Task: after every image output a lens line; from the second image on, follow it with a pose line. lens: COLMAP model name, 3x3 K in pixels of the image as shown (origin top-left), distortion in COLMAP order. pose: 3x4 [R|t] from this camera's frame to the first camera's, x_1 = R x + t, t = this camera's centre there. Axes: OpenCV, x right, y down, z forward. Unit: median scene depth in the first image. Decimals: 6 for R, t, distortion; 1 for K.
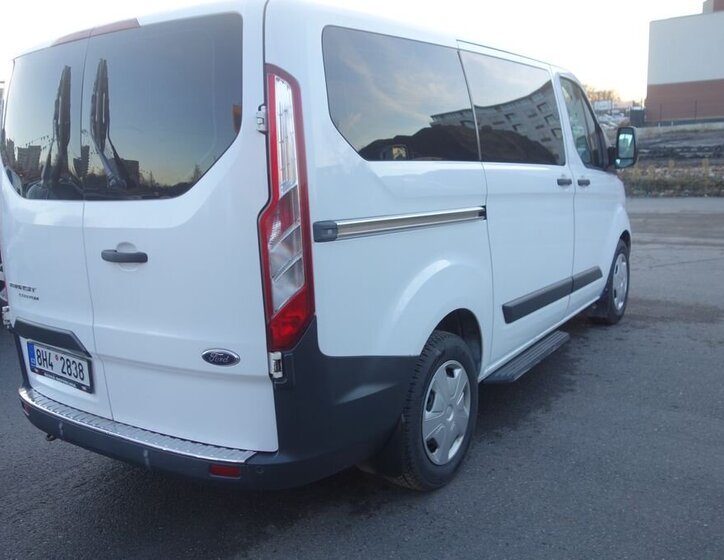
lens RADIAL K [[660.6, 0, 362.0], [0, 660.6, 280.0], [0, 0, 1]] dist [-0.001239, -0.004815]
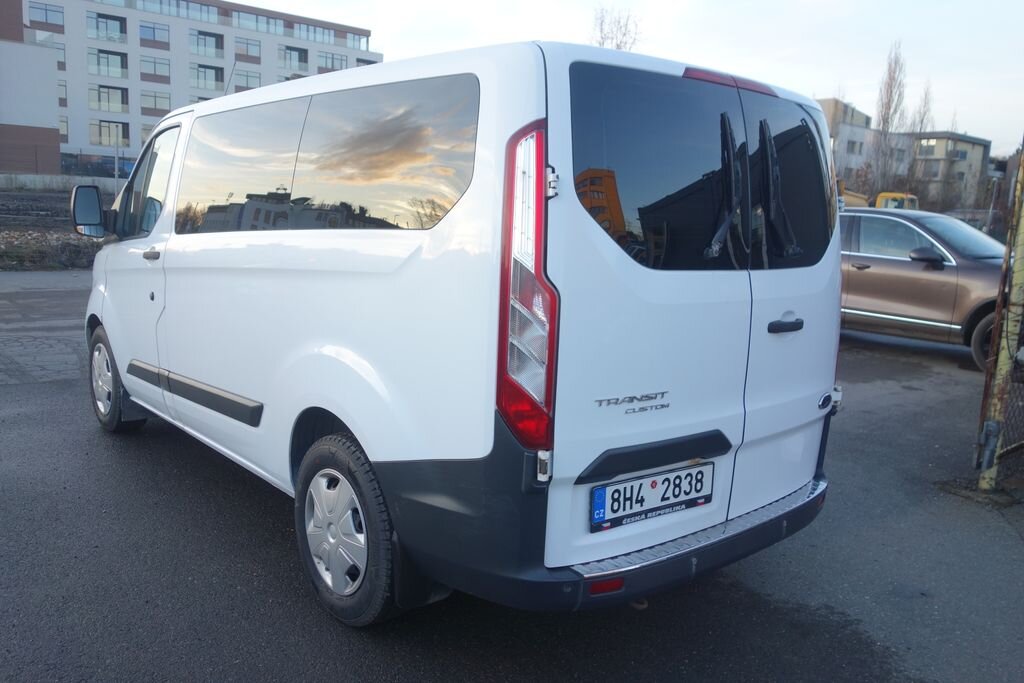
lens RADIAL K [[814.2, 0, 512.0], [0, 814.2, 341.5], [0, 0, 1]] dist [0.006217, -0.000354]
pose [[0.247610, -0.089471, 0.964720, -1.385344], [0.128698, 0.989940, 0.058777, -0.116338], [-0.960274, 0.109603, 0.256633, 0.913542]]
